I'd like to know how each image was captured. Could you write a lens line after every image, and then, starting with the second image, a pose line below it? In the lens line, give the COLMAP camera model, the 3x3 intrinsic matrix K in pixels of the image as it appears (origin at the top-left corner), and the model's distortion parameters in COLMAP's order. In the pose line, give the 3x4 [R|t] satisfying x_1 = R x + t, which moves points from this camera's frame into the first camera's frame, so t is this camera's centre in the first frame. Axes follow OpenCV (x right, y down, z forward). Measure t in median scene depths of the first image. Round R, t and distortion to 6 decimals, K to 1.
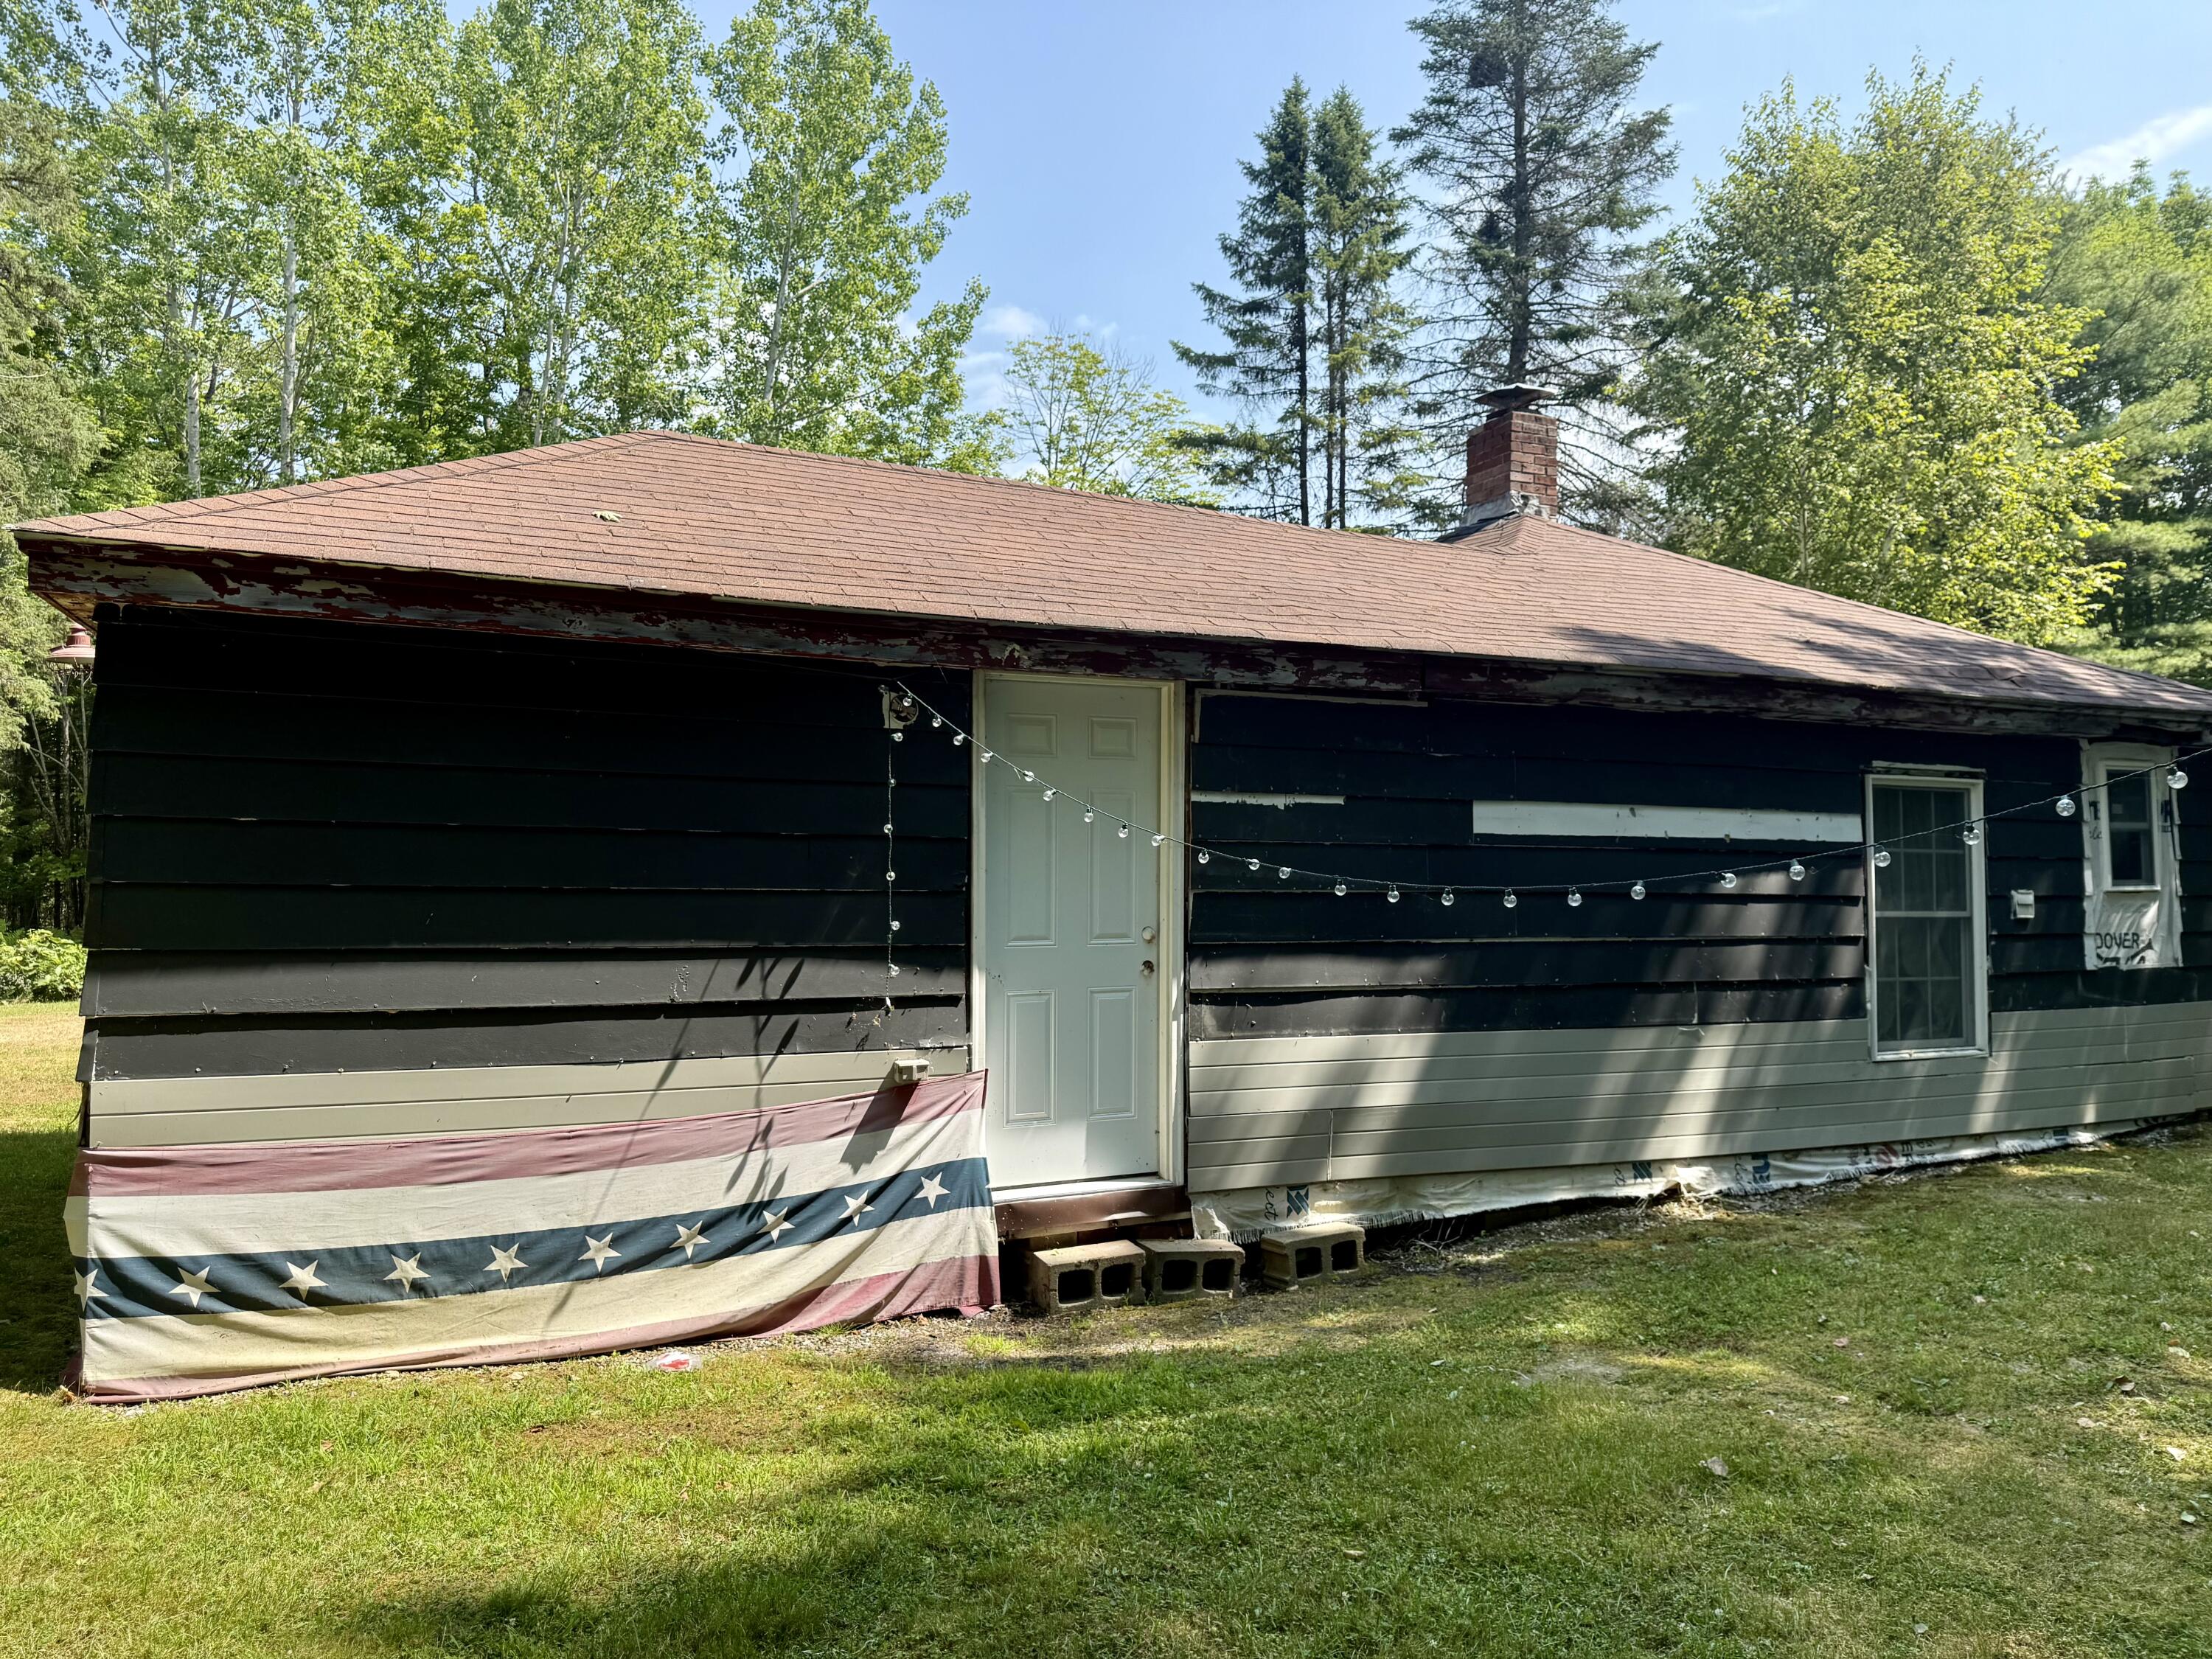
lens RADIAL K [[1570.1, 0, 1102.2], [0, 1570.1, 836.7], [0, 0, 1]] dist [0.040723, -0.043859]
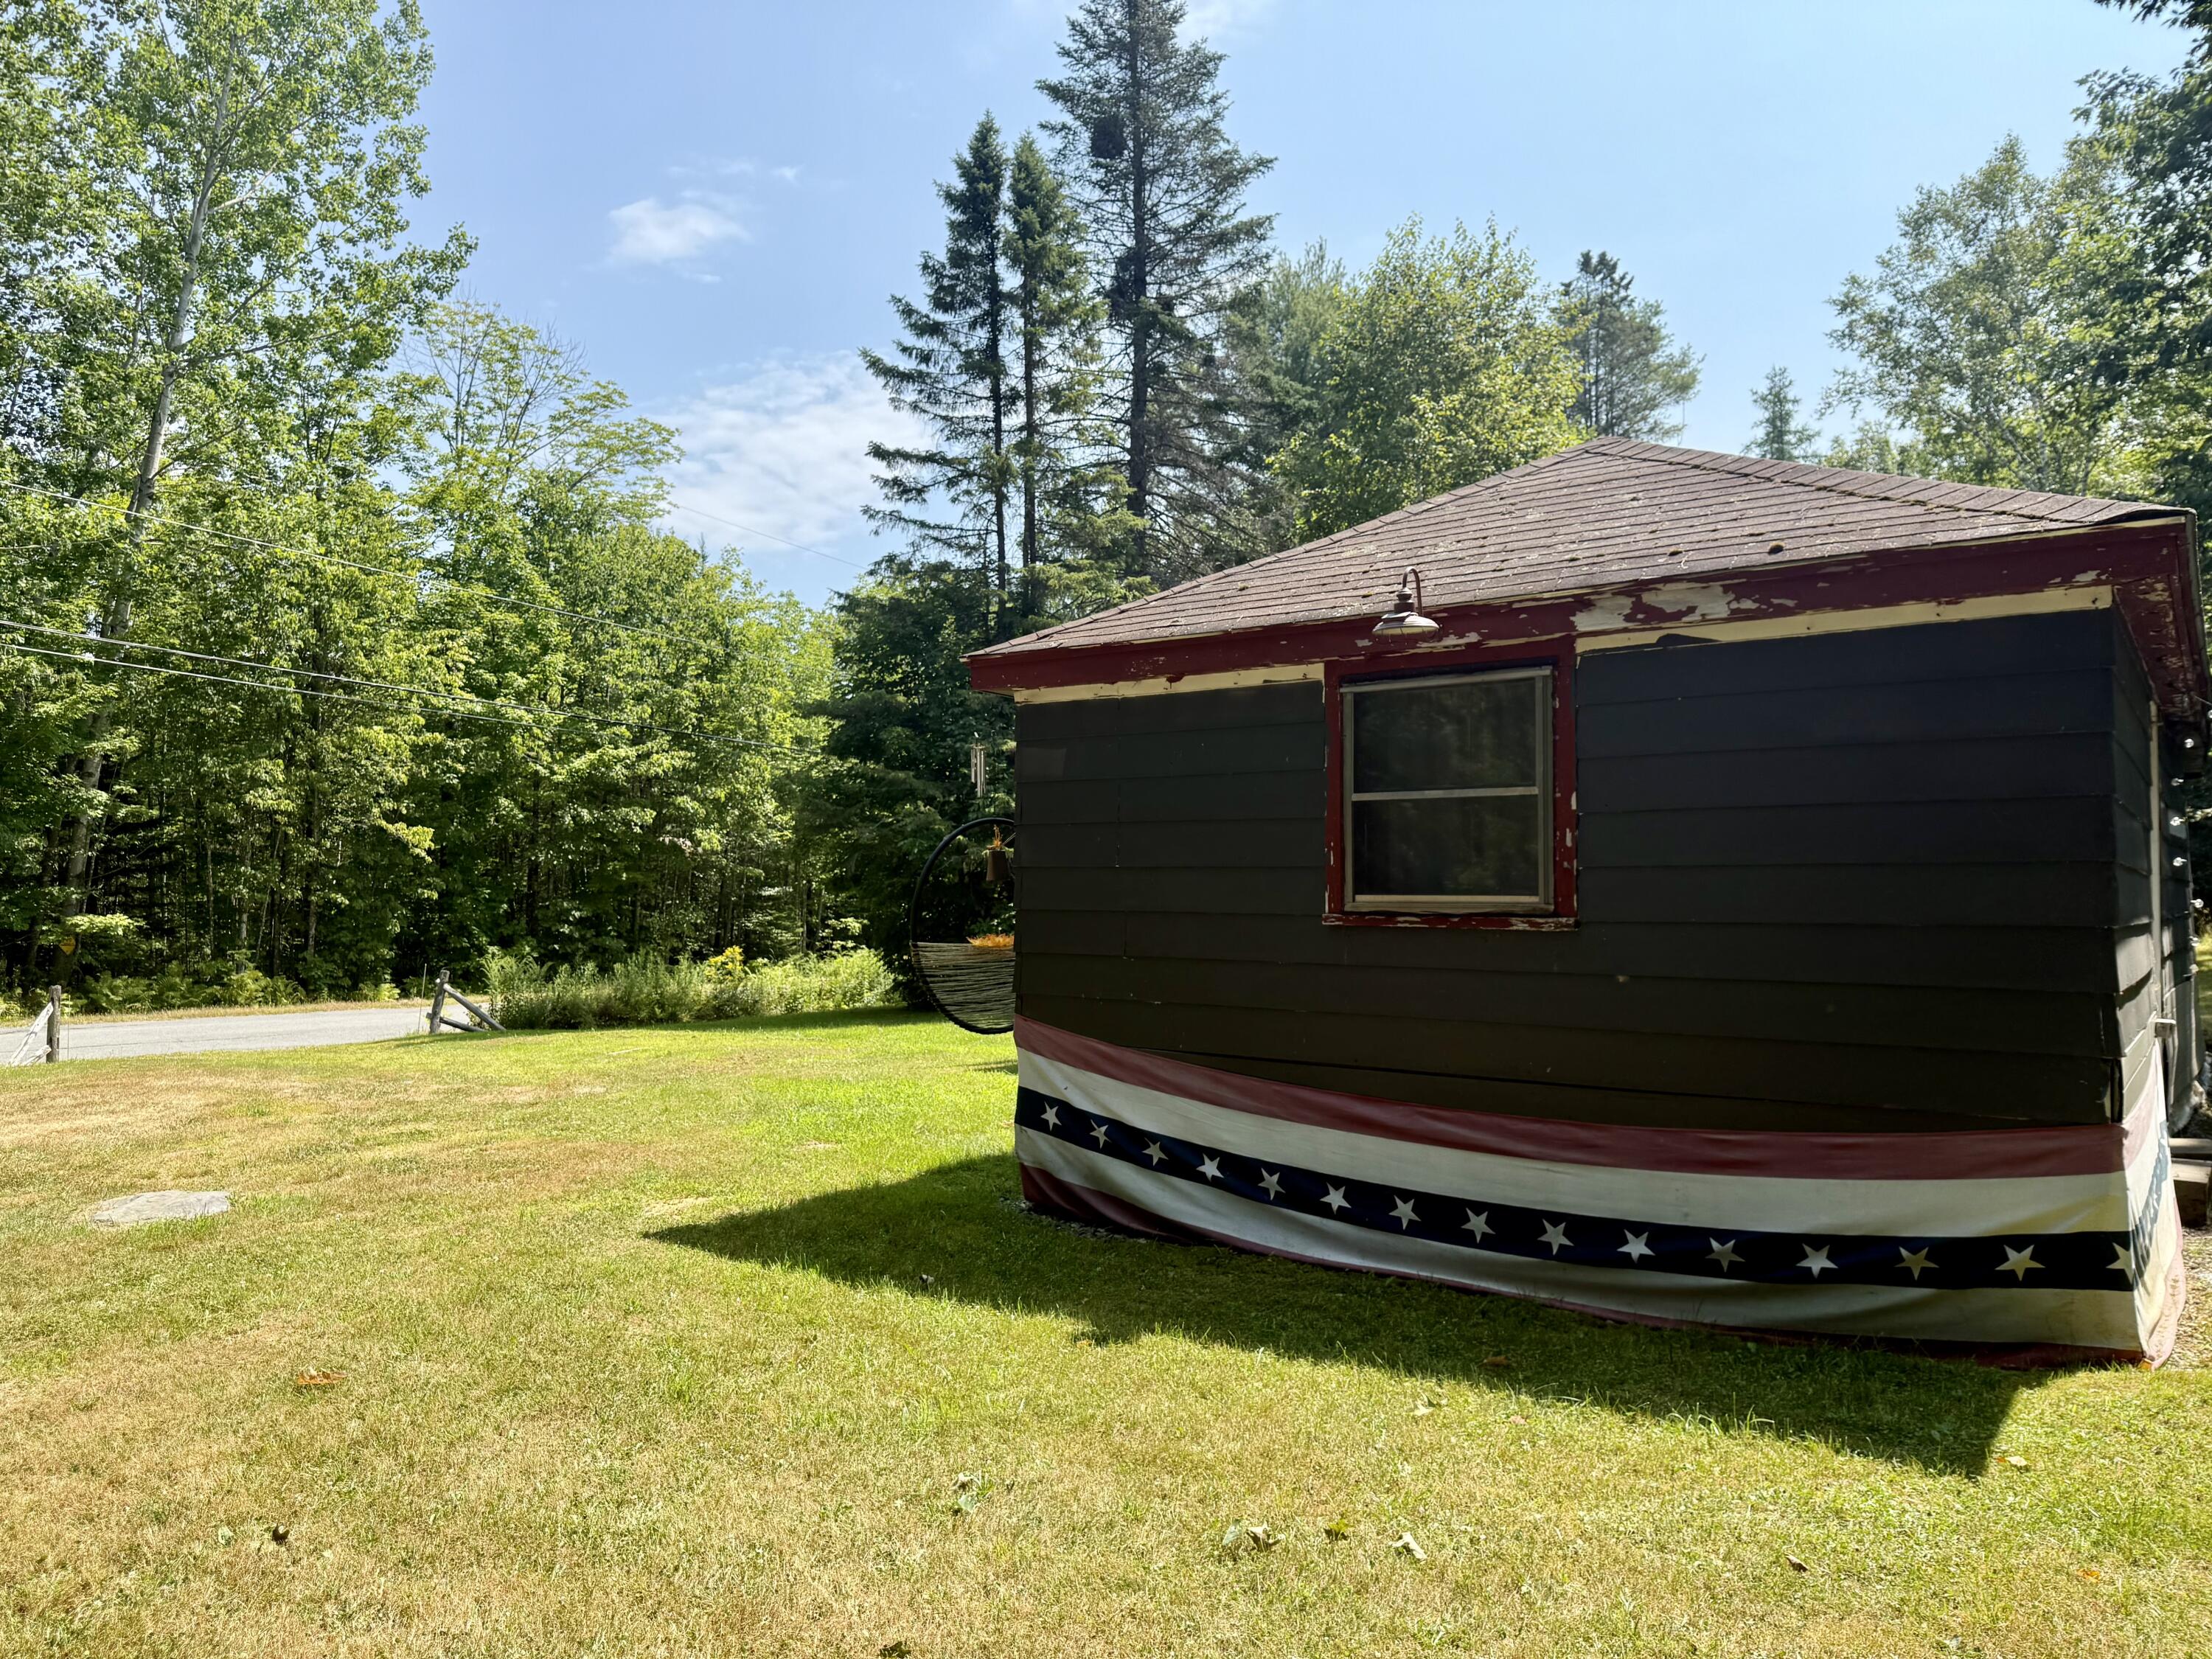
lens RADIAL K [[1570.1, 0, 1115.0], [0, 1570.1, 830.6], [0, 0, 1]] dist [0.040723, -0.043859]
pose [[0.878823, 0.014656, 0.476923, -0.281758], [-0.006277, 0.999797, -0.019157, 0.001597], [-0.477107, 0.013842, 0.878736, 0.071736]]
